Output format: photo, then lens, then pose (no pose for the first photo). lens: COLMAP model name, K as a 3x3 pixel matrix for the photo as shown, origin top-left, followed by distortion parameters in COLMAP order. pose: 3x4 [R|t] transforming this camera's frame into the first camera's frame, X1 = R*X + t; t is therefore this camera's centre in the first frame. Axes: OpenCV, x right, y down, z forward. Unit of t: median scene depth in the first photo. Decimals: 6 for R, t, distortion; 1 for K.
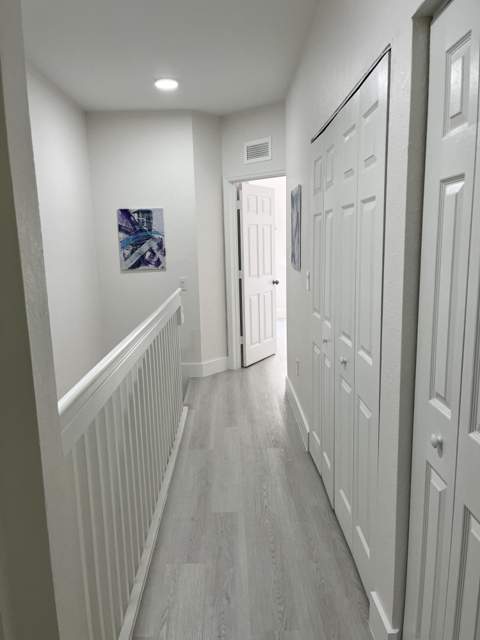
lens RADIAL K [[483.7, 0, 243.3], [0, 483.7, 330.6], [0, 0, 1]] dist [0.059524, -0.086103]
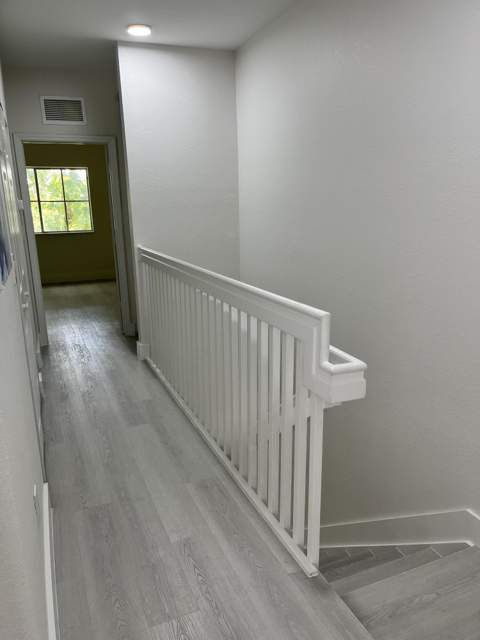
lens RADIAL K [[483.7, 0, 243.3], [0, 483.7, 330.6], [0, 0, 1]] dist [0.059524, -0.086103]
pose [[-0.930136, 0.126540, -0.344725, 0.095695], [-0.034540, 0.904443, 0.425194, -0.332806], [0.365588, 0.407395, -0.836884, 1.809375]]
